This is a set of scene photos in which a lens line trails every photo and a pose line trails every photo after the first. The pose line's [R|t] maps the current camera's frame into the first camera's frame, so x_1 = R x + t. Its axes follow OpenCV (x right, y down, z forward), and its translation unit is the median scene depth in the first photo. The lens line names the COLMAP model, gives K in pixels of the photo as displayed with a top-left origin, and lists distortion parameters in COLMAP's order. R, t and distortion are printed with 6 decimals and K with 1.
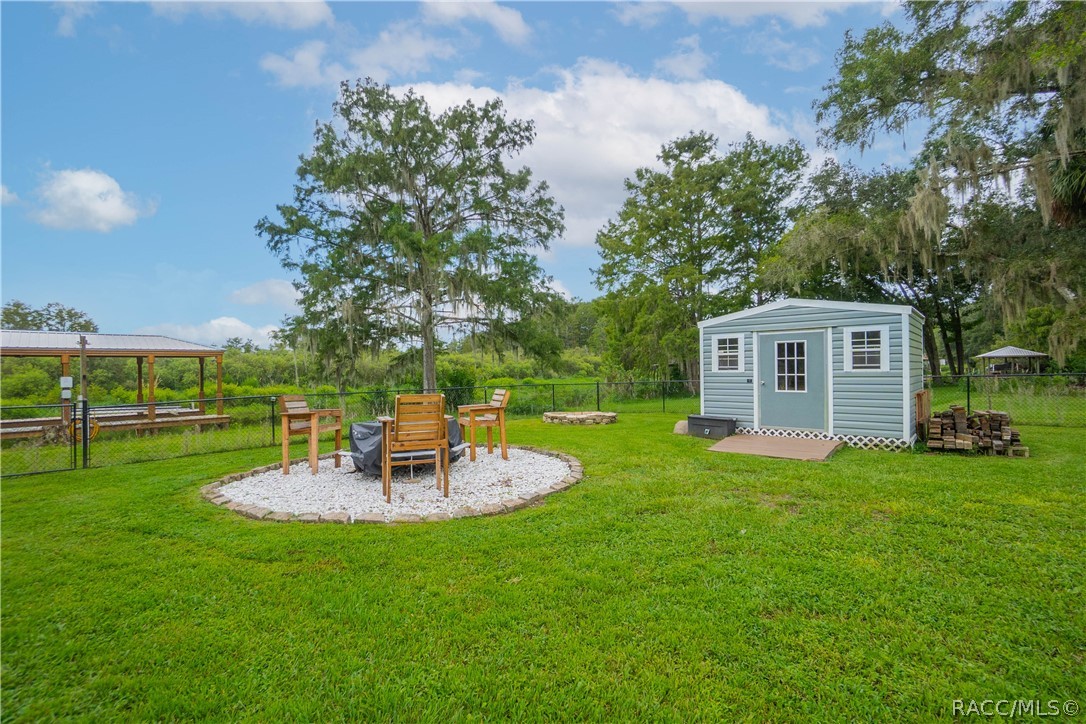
lens RADIAL K [[479.2, 0, 550.1], [0, 479.2, 370.4], [0, 0, 1]] dist [-0.014786, 0.000611]
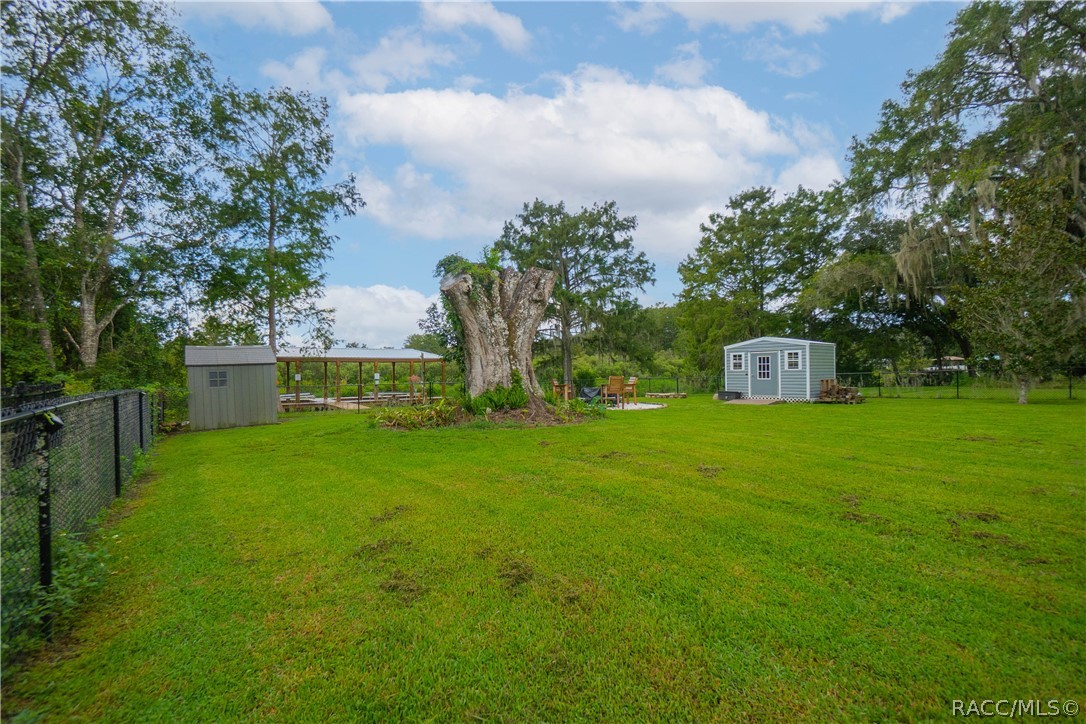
lens RADIAL K [[464.7, 0, 548.6], [0, 464.7, 366.9], [0, 0, 1]] dist [-0.022356, 0.000125]
pose [[0.983420, -0.000631, -0.181341, -0.025403], [-0.001451, 0.999935, -0.011351, 0.003894], [0.181336, 0.011426, 0.983355, -0.356818]]
